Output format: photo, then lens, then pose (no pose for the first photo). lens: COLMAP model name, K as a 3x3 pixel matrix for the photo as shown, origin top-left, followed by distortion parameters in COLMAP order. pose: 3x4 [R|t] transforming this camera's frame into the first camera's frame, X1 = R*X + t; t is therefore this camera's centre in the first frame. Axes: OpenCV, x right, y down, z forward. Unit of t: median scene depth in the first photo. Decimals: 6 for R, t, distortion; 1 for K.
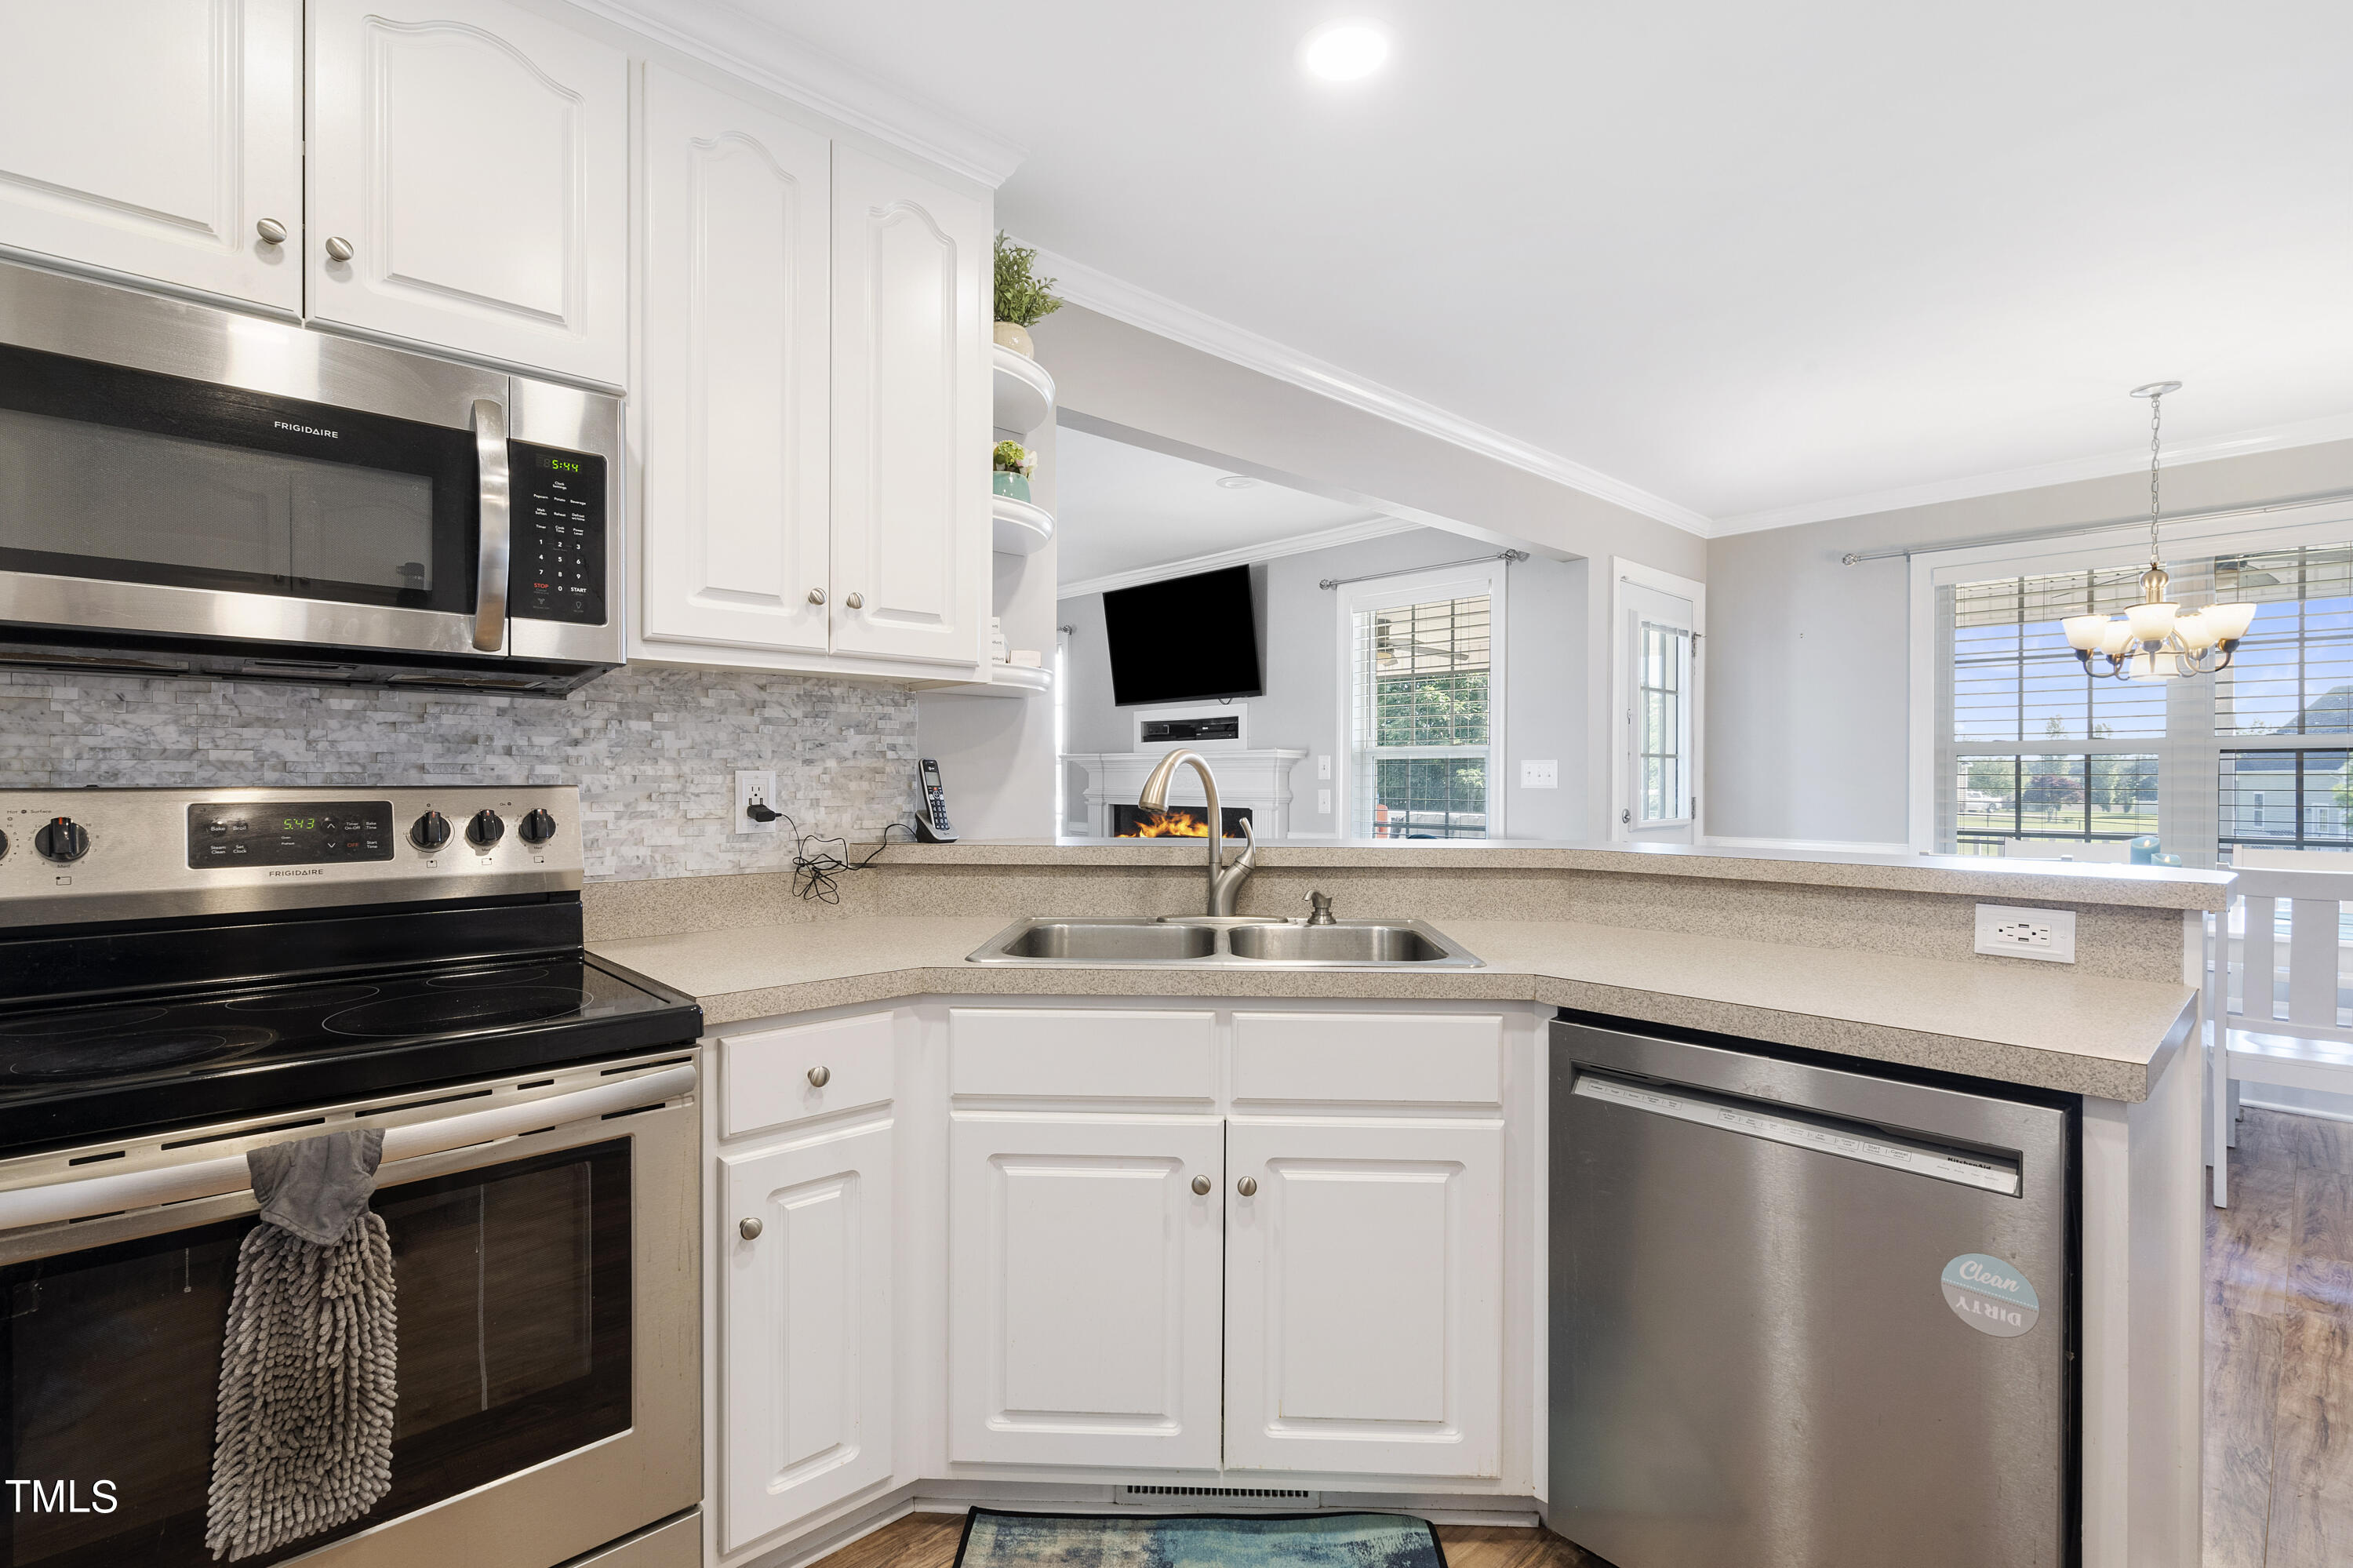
lens RADIAL K [[1077.4, 0, 1177.9], [0, 1077.4, 780.7], [0, 0, 1]] dist [-0.000557, 0.001138]
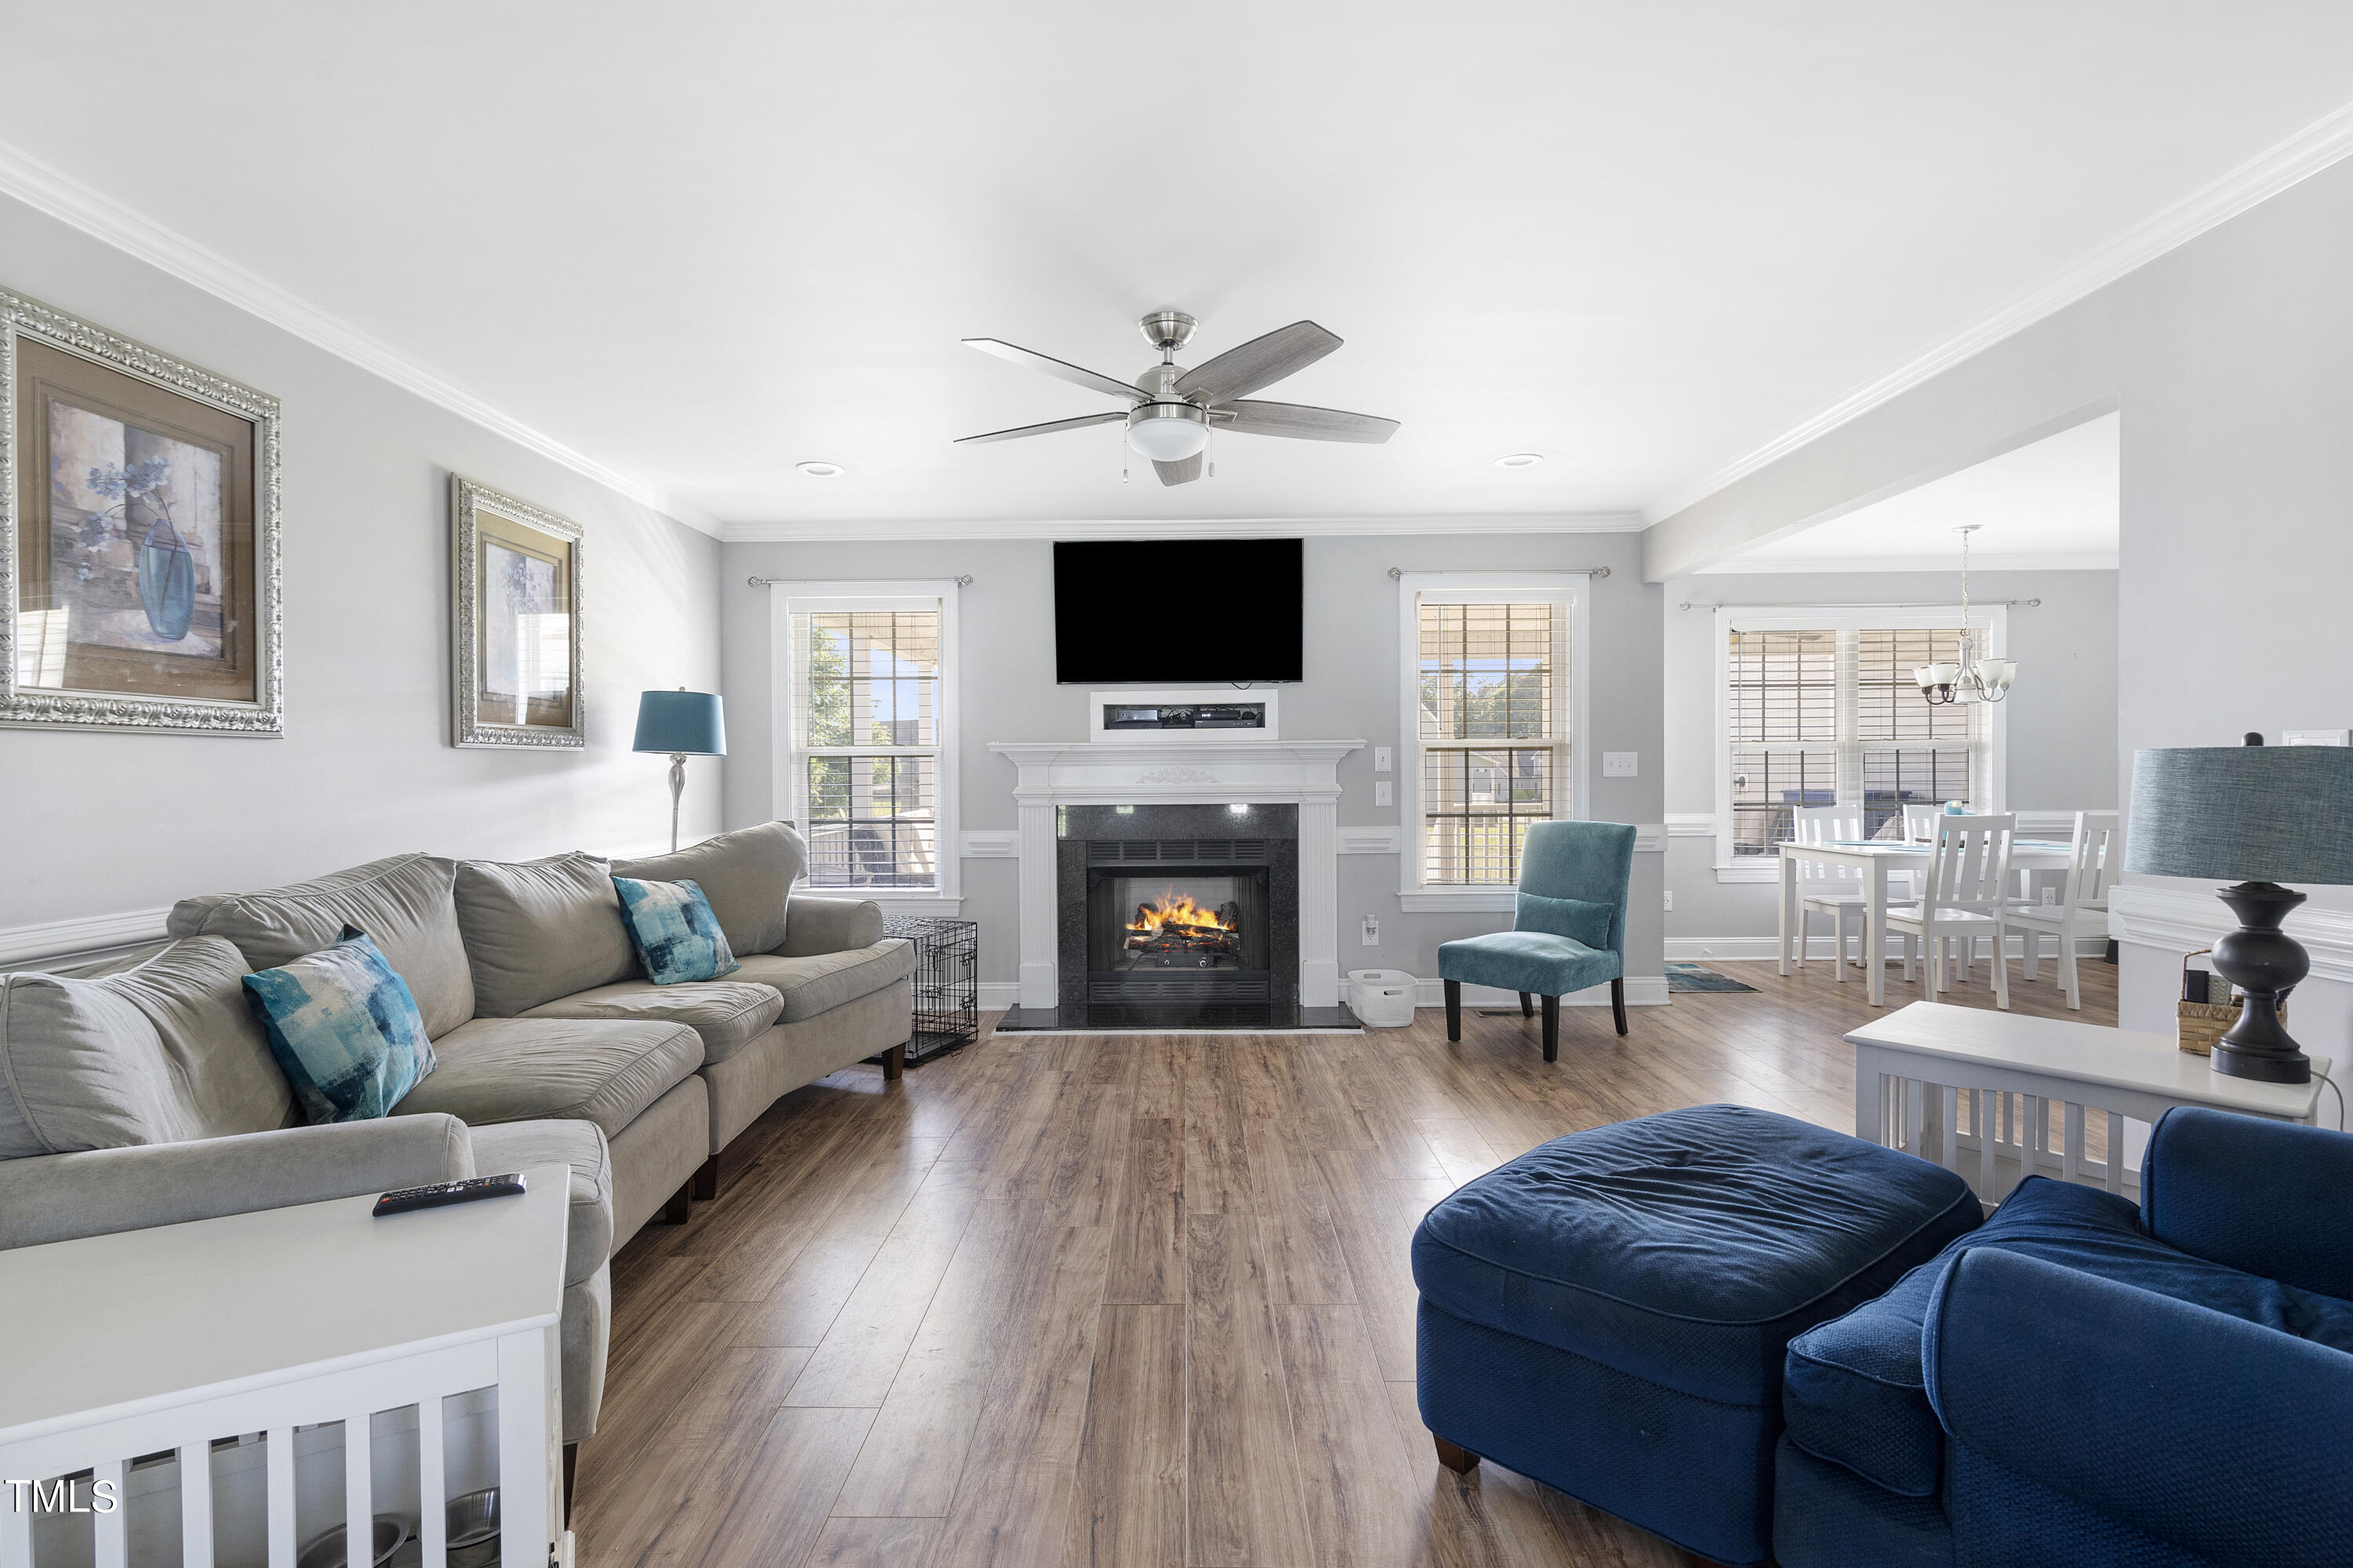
lens RADIAL K [[1077.4, 0, 1171.3], [0, 1077.4, 780.9], [0, 0, 1]] dist [-0.000557, 0.001138]
pose [[0.686797, -0.015531, 0.726683, -1.920146], [0.011438, 0.999879, 0.010560, -0.014458], [-0.726759, 0.001059, 0.686892, 1.256507]]
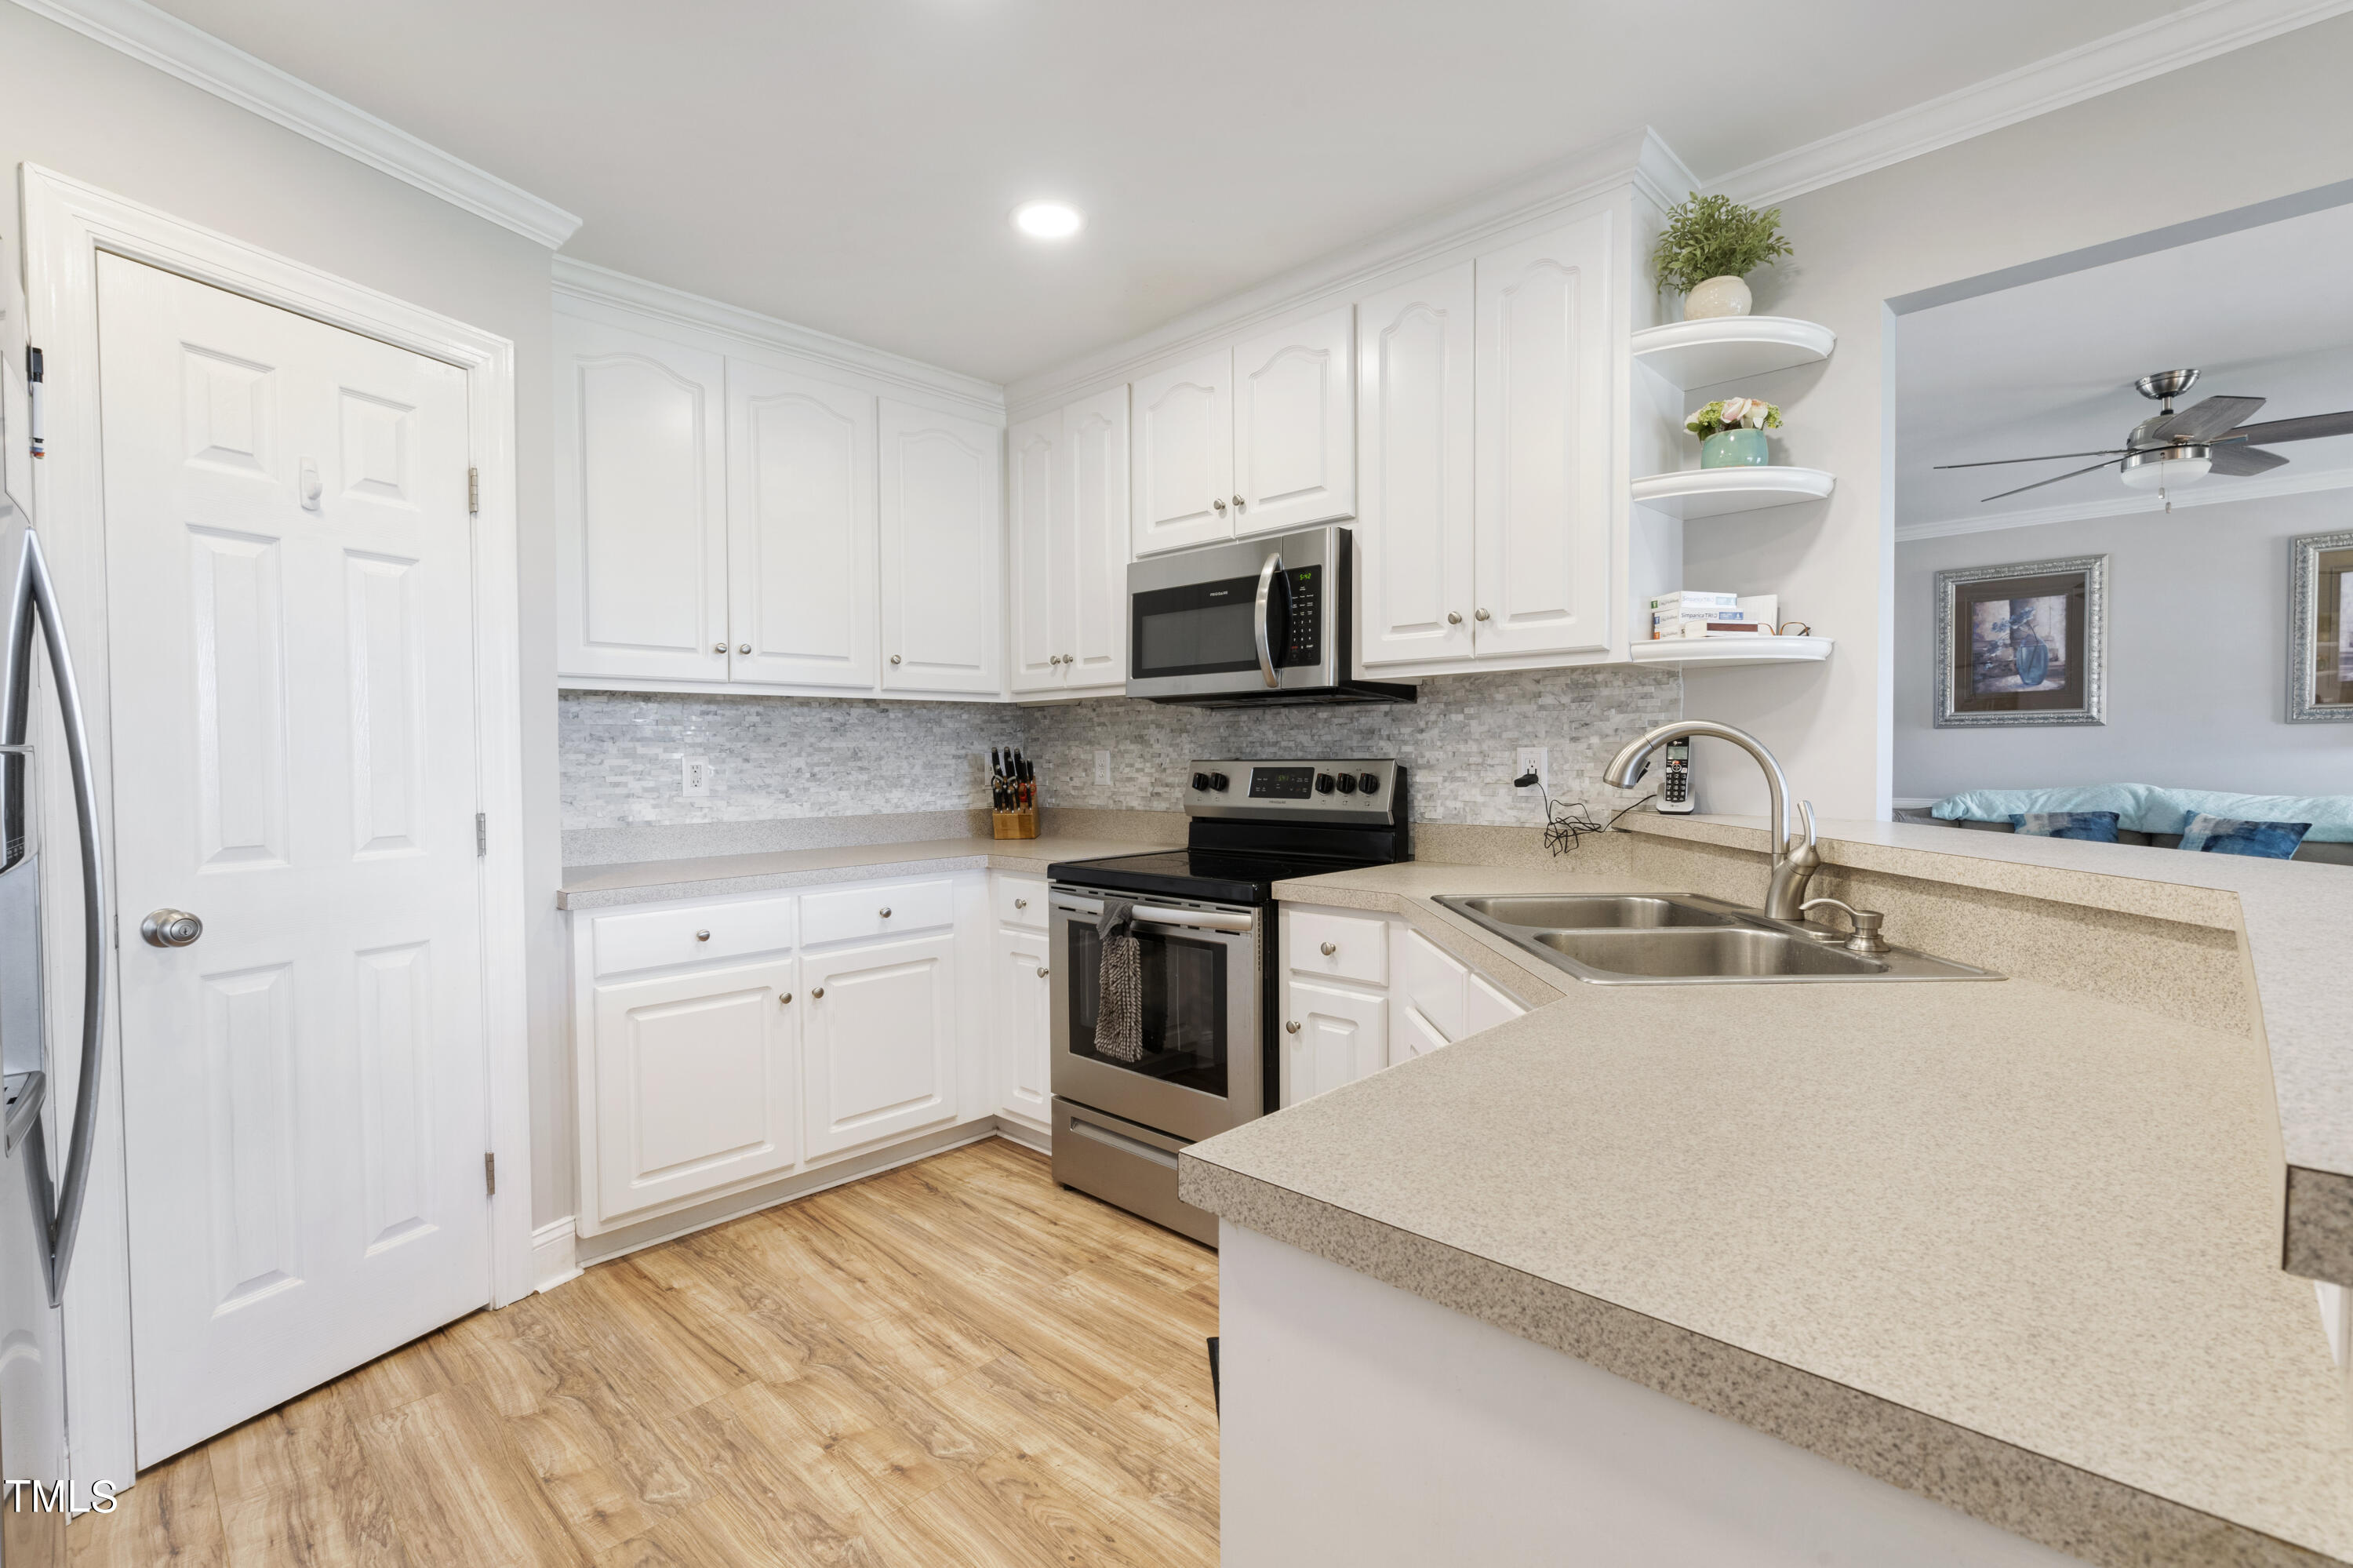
lens RADIAL K [[1077.4, 0, 1177.7], [0, 1077.4, 776.2], [0, 0, 1]] dist [-0.000557, 0.001138]
pose [[0.054634, 0.018729, -0.998331, 0.899824], [0.004589, 0.999809, 0.019008, -0.001494], [0.998496, -0.005620, 0.054537, 0.533692]]
